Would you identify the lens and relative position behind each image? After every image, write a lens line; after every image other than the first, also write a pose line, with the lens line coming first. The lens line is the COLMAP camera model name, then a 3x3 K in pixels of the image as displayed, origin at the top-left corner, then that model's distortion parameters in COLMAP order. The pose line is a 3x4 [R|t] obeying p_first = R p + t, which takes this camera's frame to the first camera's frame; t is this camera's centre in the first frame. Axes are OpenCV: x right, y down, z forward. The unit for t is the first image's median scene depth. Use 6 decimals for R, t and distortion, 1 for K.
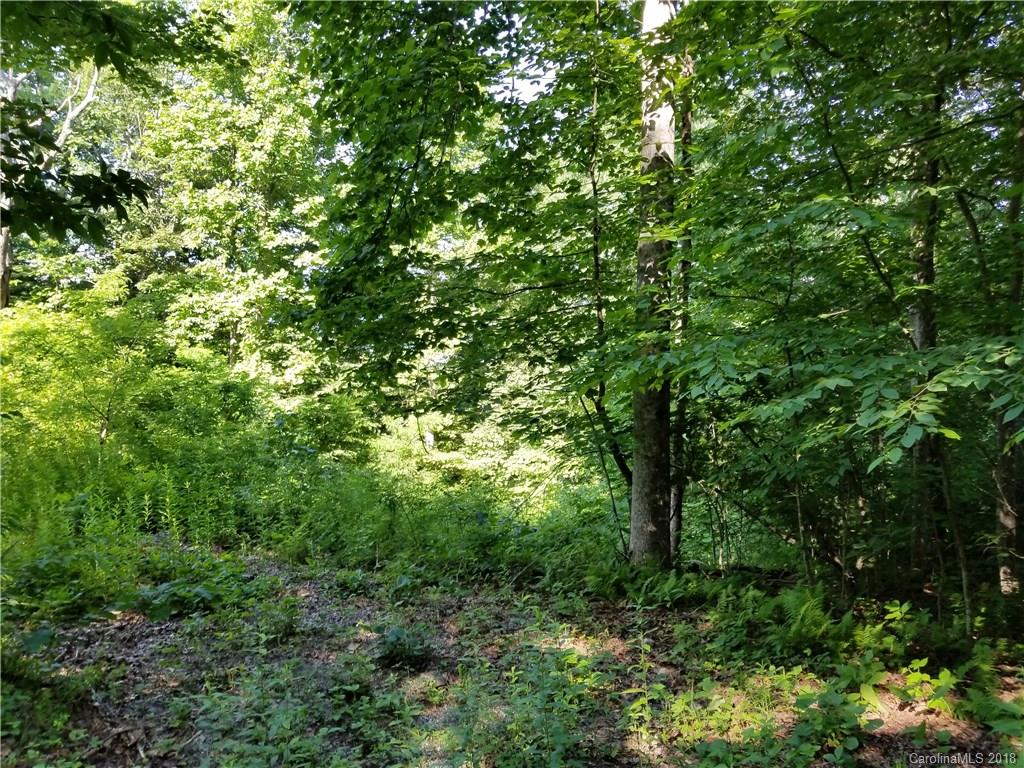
lens RADIAL K [[815.3, 0, 510.8], [0, 815.3, 379.6], [0, 0, 1]] dist [0.067644, -0.117723]
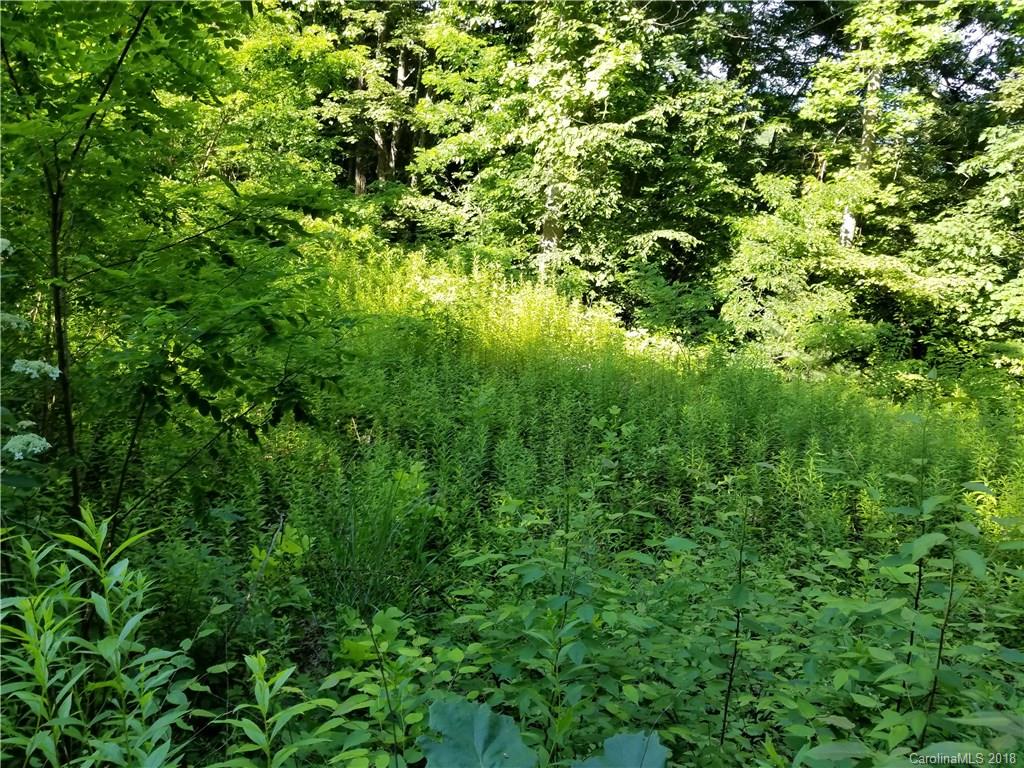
lens RADIAL K [[815.3, 0, 506.1], [0, 815.3, 368.0], [0, 0, 1]] dist [0.067644, -0.117723]
pose [[0.864756, 0.181273, -0.468334, -0.022221], [-0.062974, 0.964361, 0.256986, 0.037653], [0.498227, -0.192737, 0.845353, 0.419631]]
